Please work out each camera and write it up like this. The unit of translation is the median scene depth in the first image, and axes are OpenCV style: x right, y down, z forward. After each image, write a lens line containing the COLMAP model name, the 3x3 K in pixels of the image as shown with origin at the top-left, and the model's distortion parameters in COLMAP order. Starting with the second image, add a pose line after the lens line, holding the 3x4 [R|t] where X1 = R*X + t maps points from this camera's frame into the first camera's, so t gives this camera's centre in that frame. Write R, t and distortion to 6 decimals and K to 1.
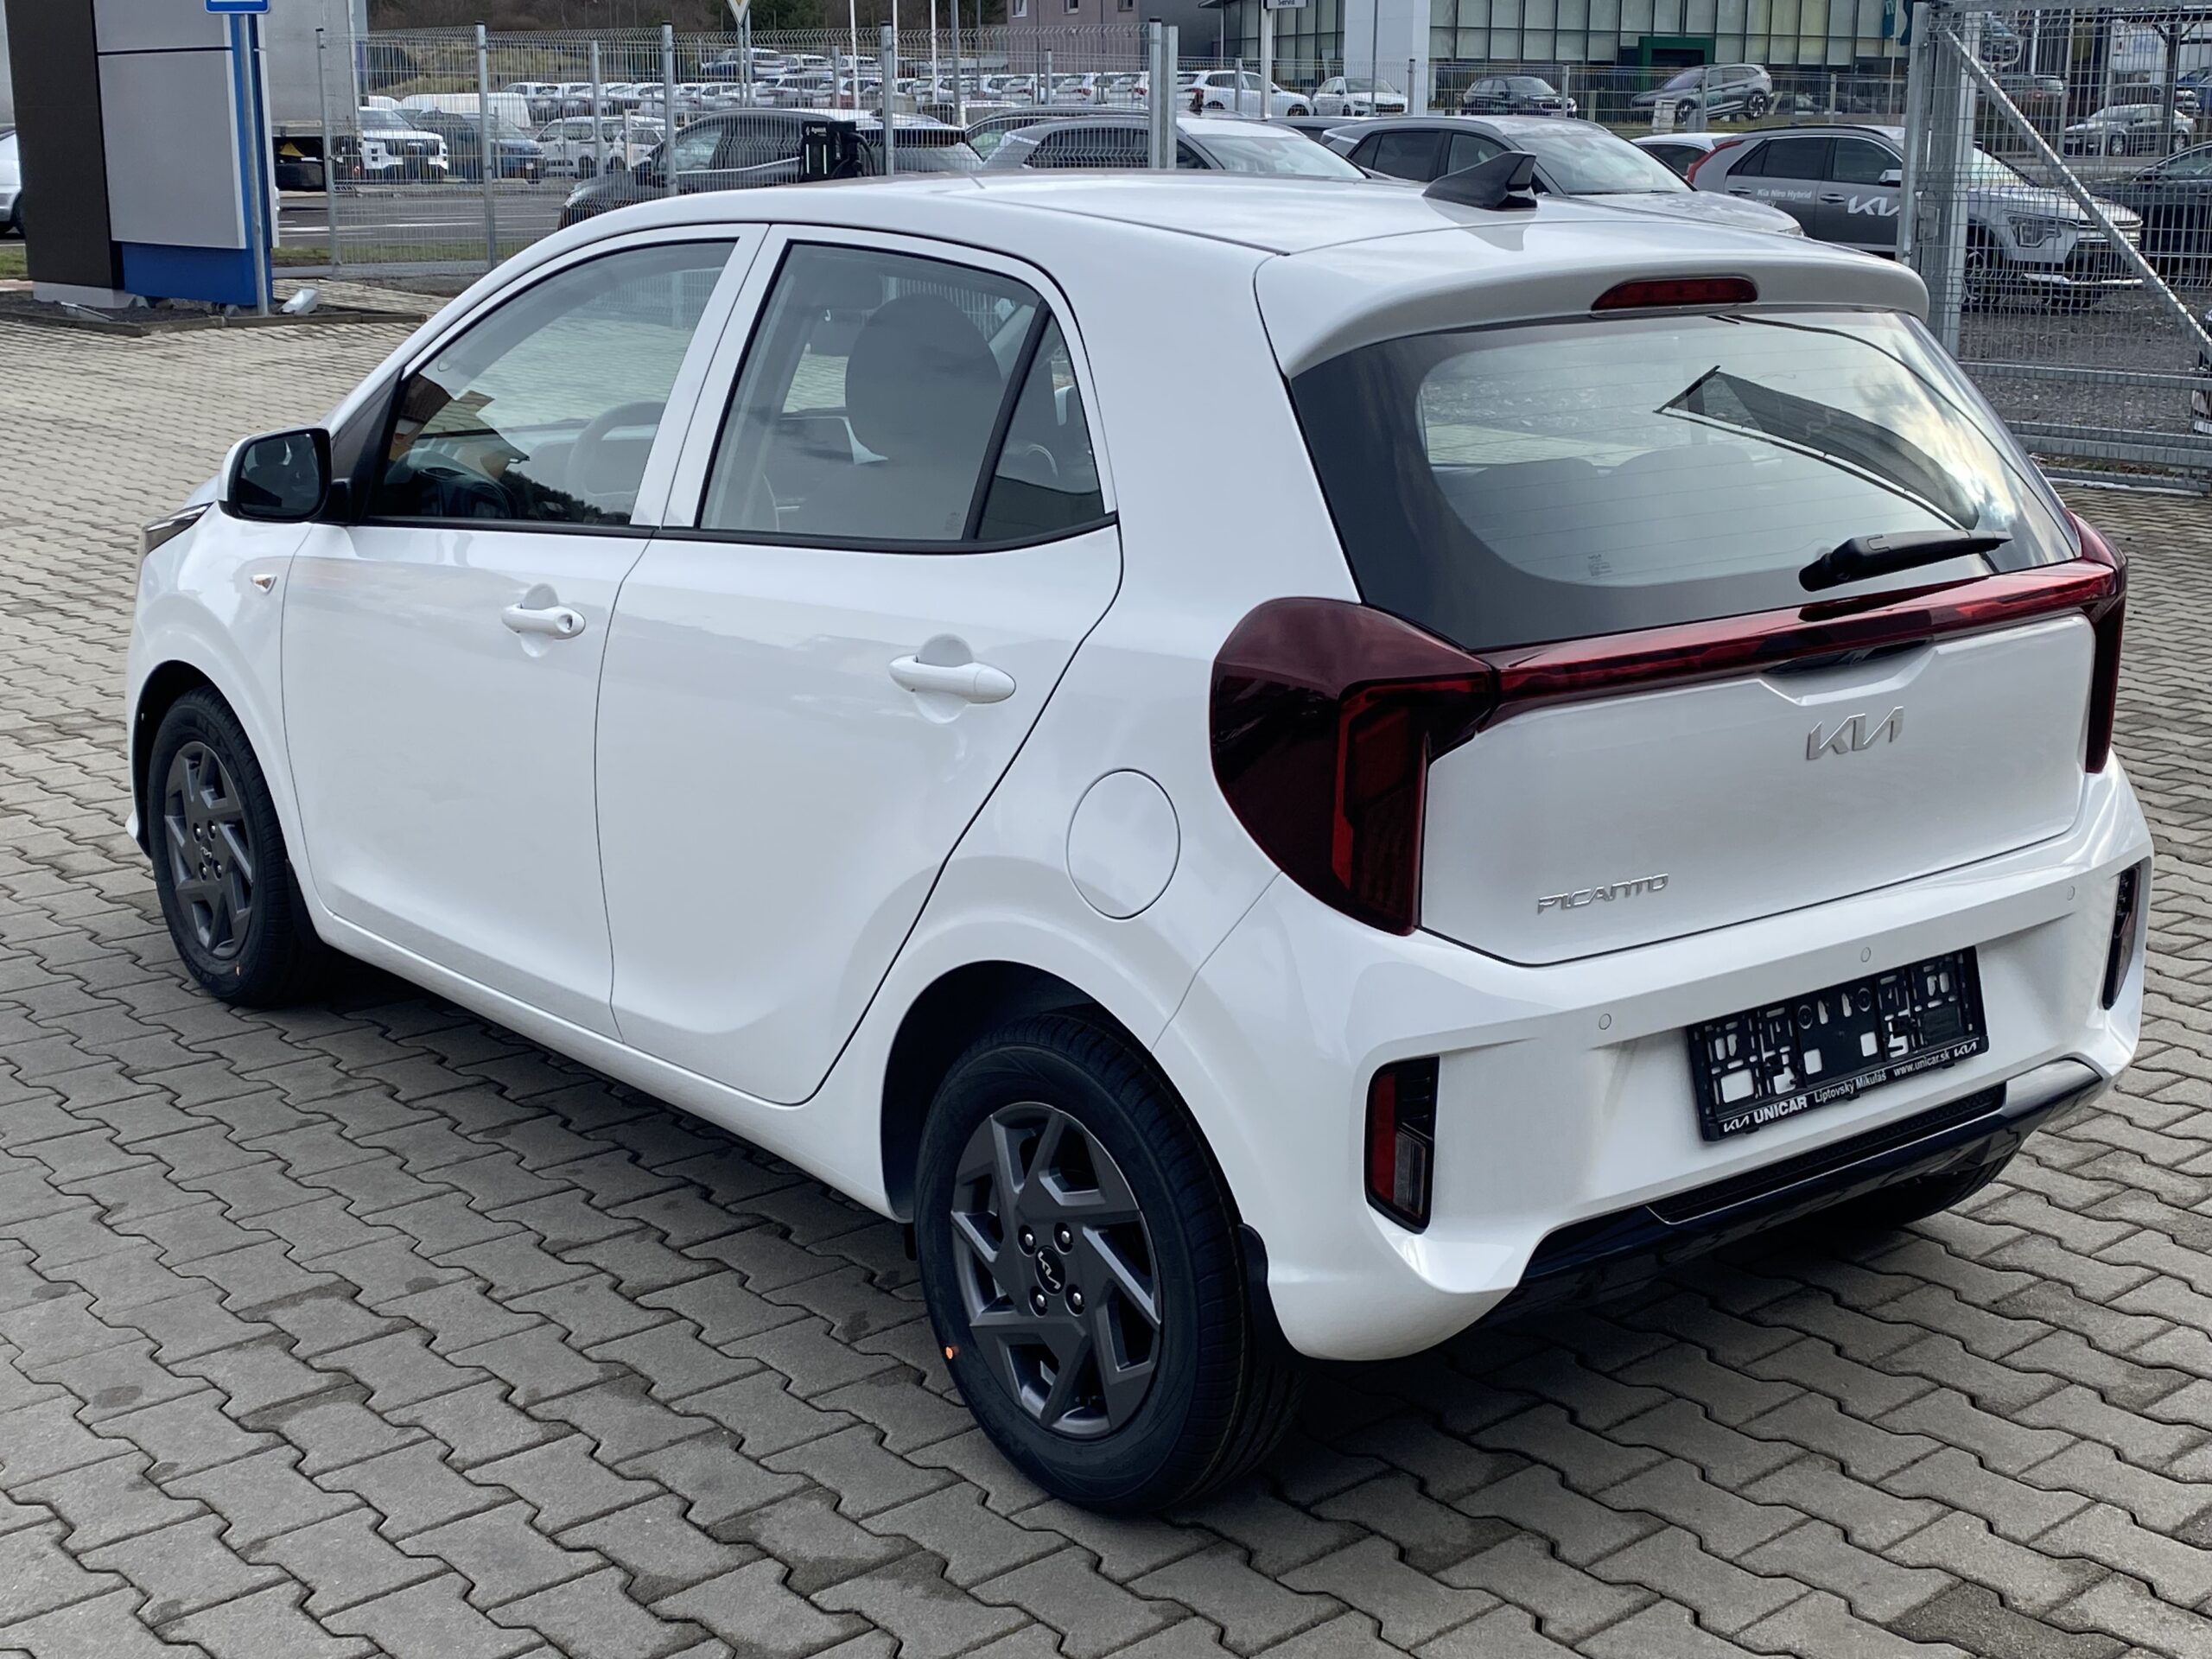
lens RADIAL K [[2820.0, 0, 1109.6], [0, 2820.0, 748.2], [0, 0, 1]] dist [0.024235, 0.000000]
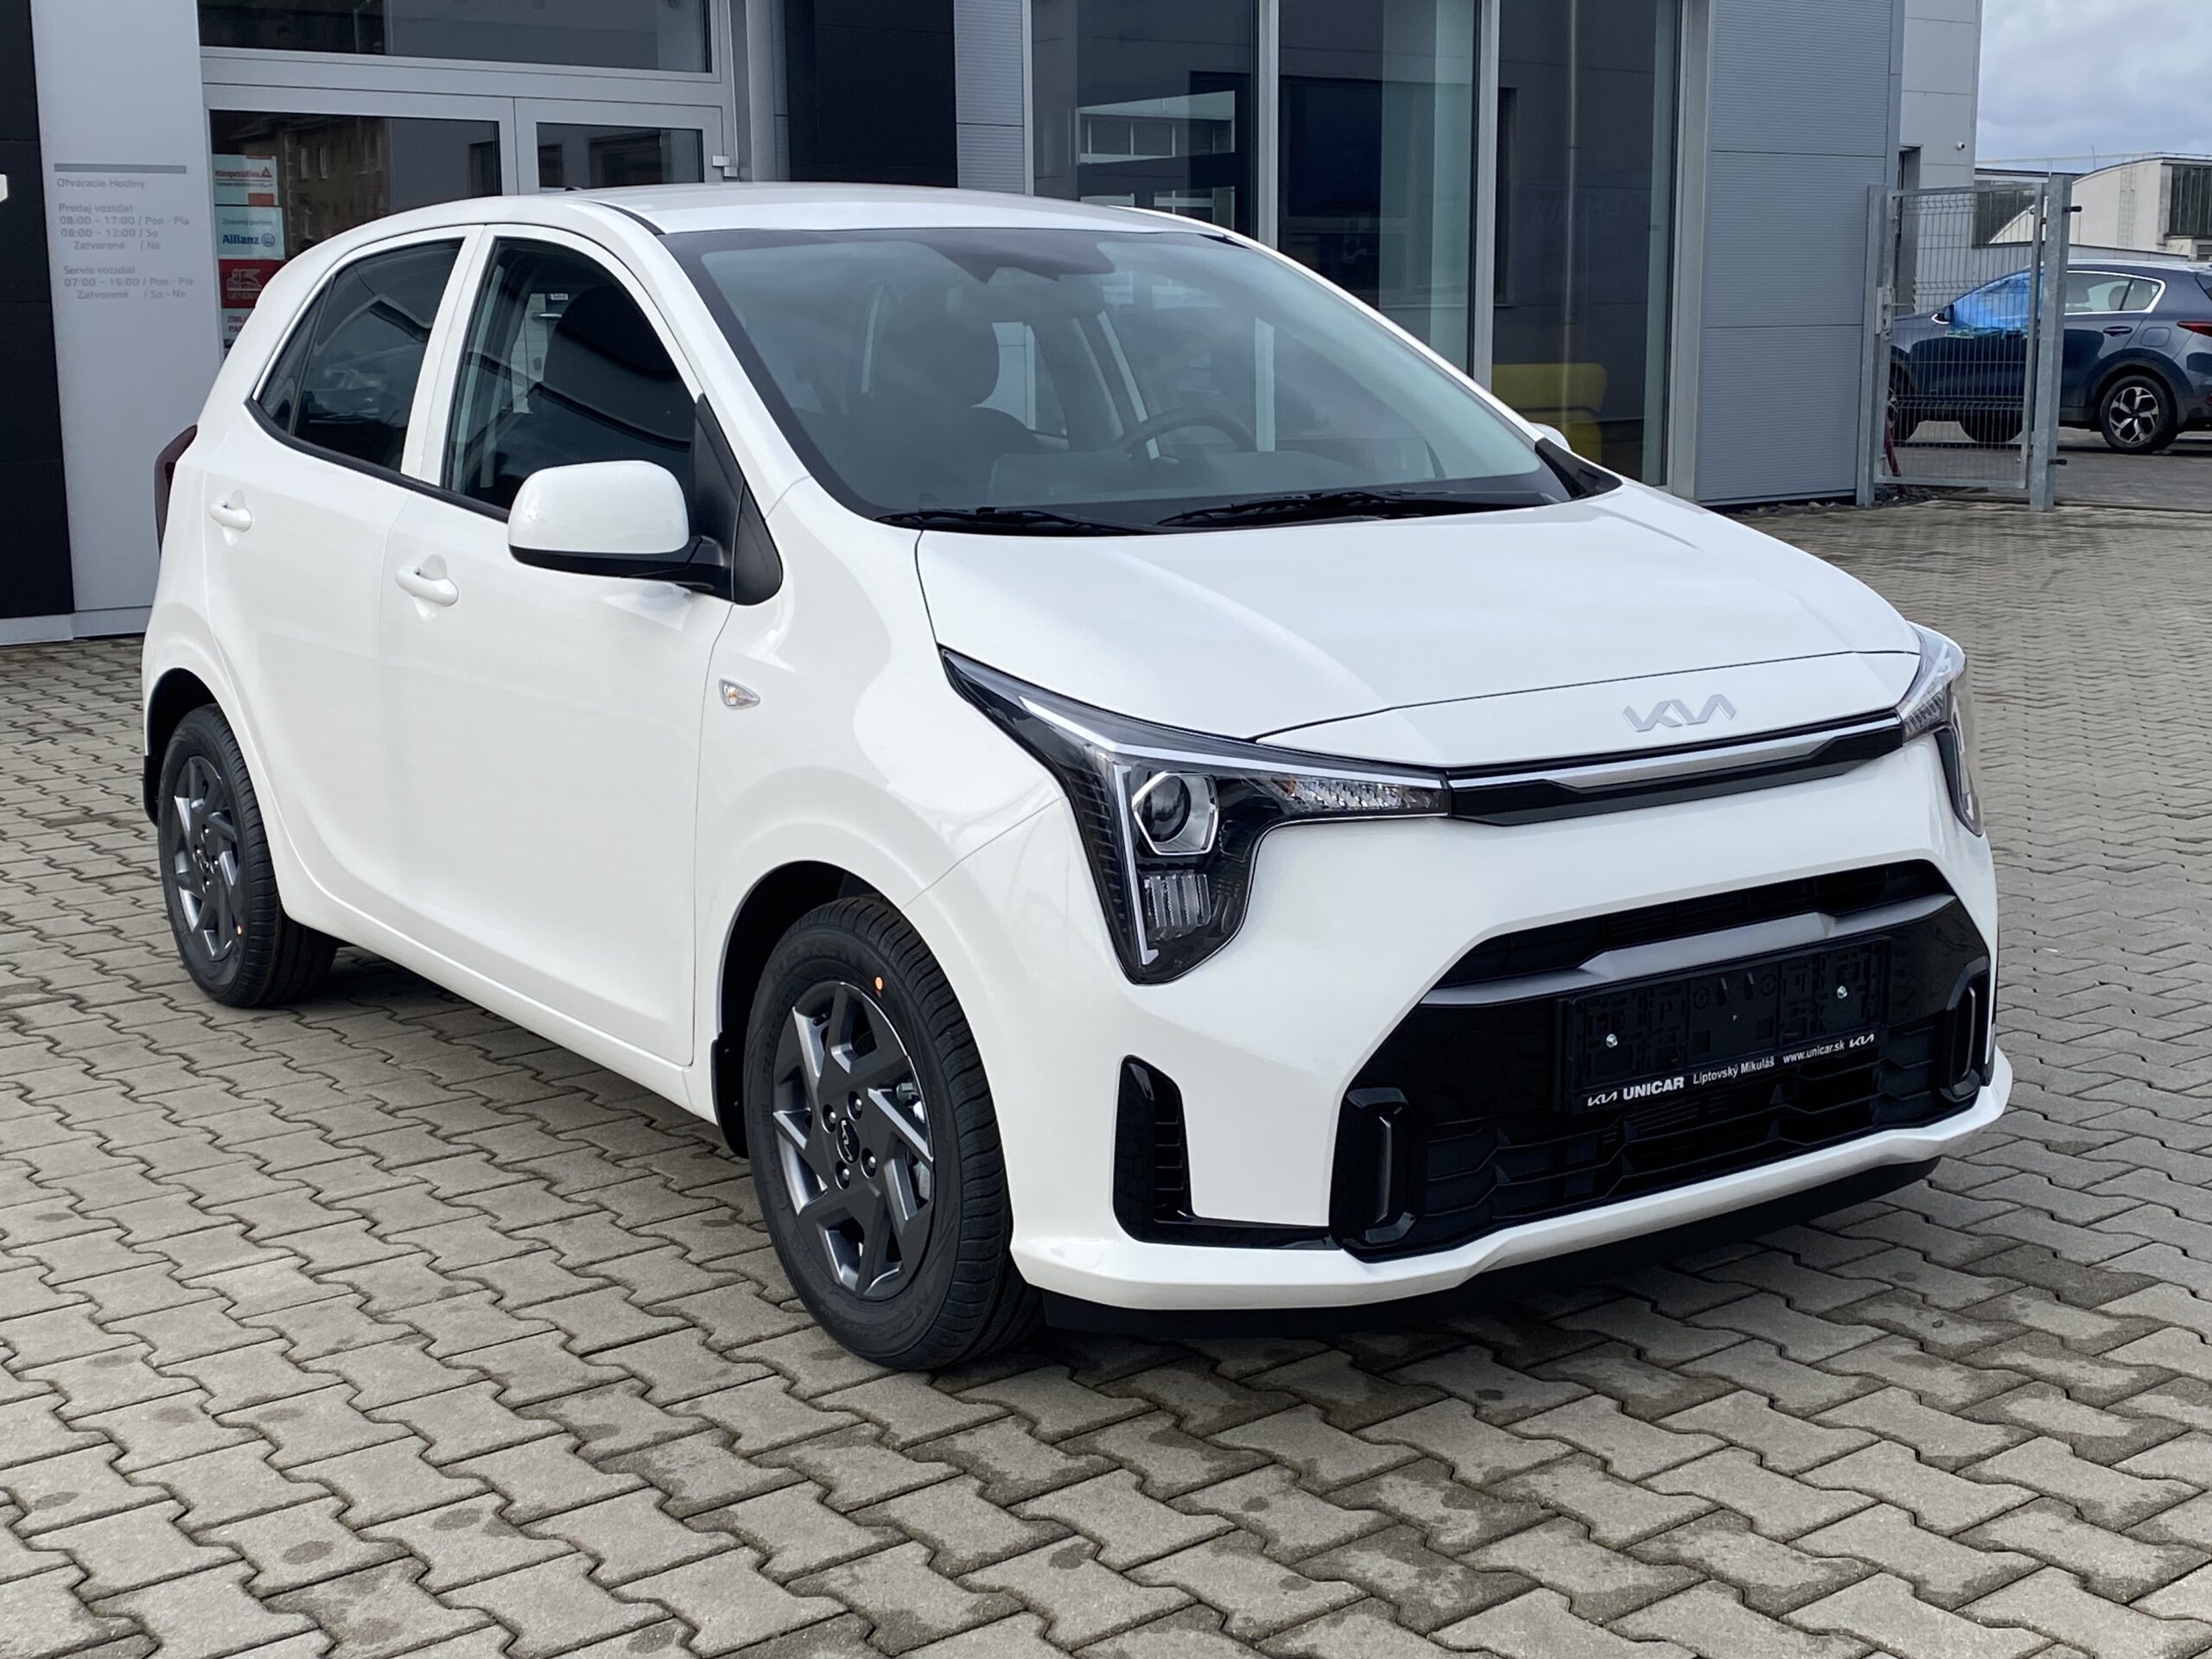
lens RADIAL K [[2794.9, 0, 1119.2], [0, 2794.9, 818.1], [0, 0, 1]] dist [0.070875, 0.000000]
pose [[-0.997356, -0.011003, 0.071829, -0.283266], [0.016511, 0.928304, 0.371456, -0.479156], [-0.070766, 0.371660, -0.925668, 2.655932]]
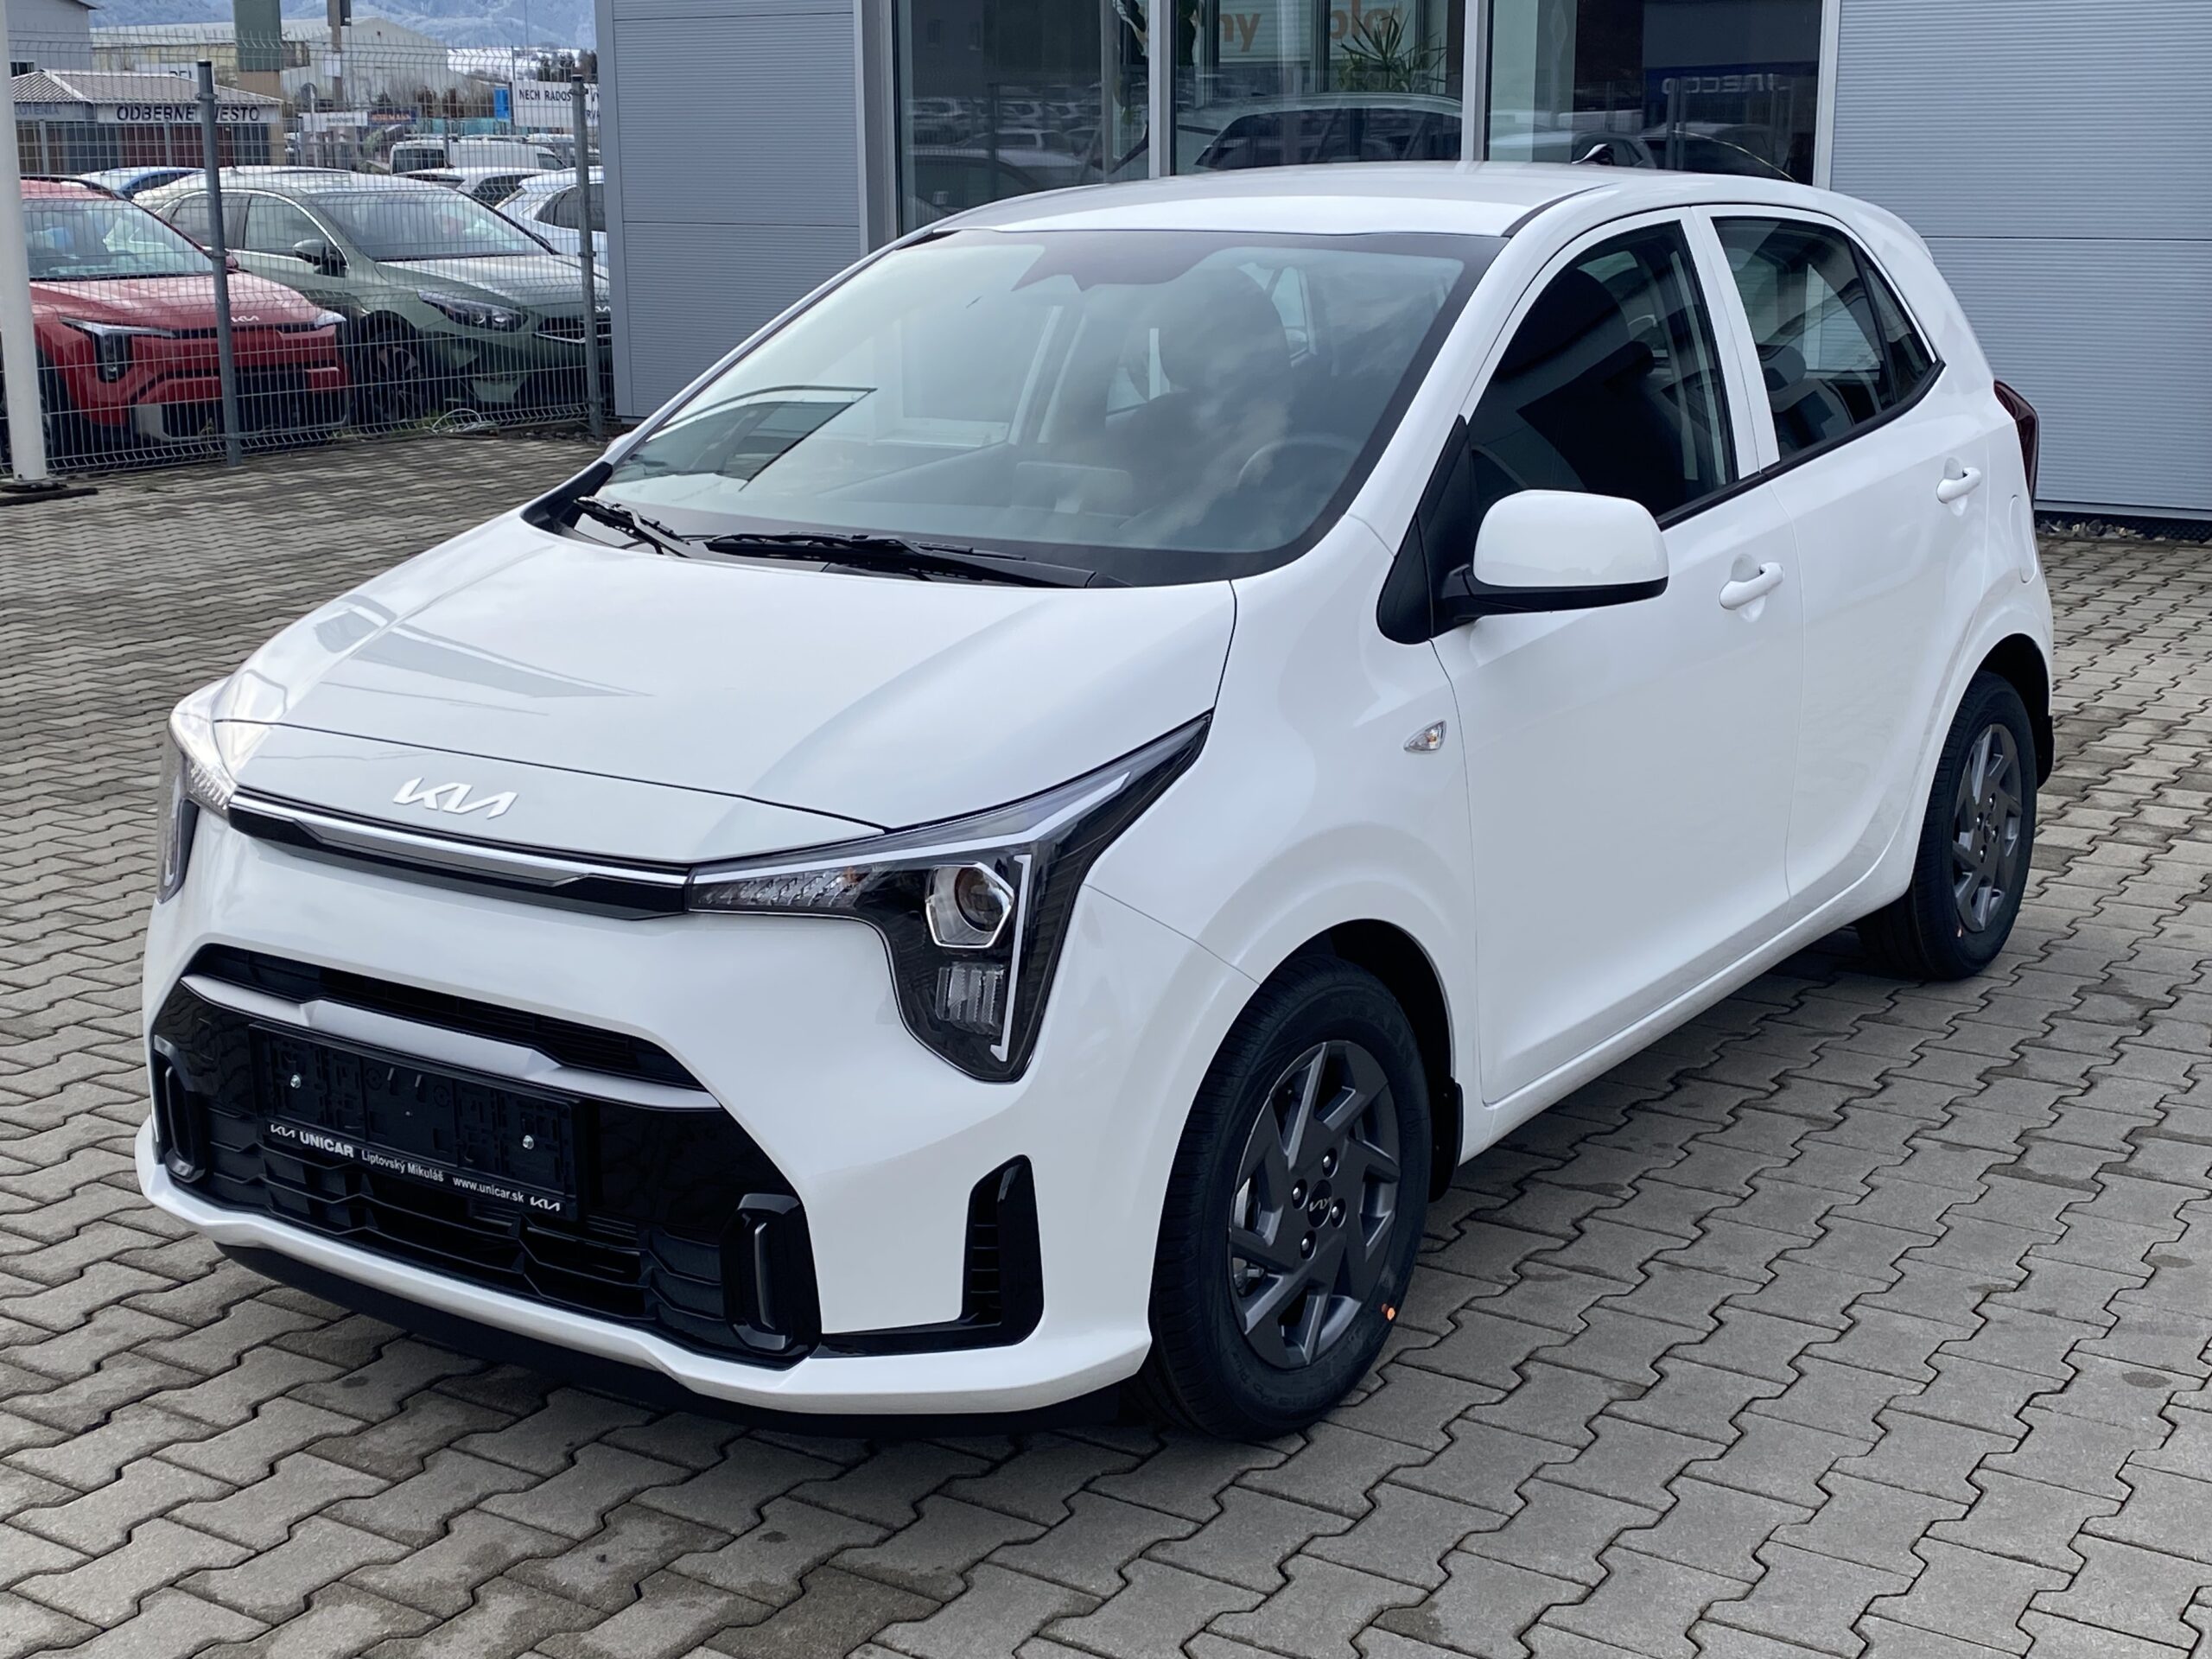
lens RADIAL K [[2820.0, 0, 1137.5], [0, 2820.0, 732.7], [0, 0, 1]] dist [0.024235, 0.000000]
pose [[-0.263590, -0.195264, 0.944665, -1.354365], [0.208898, 0.944505, 0.253520, -0.363089], [-0.941744, 0.264164, -0.208171, 1.710200]]
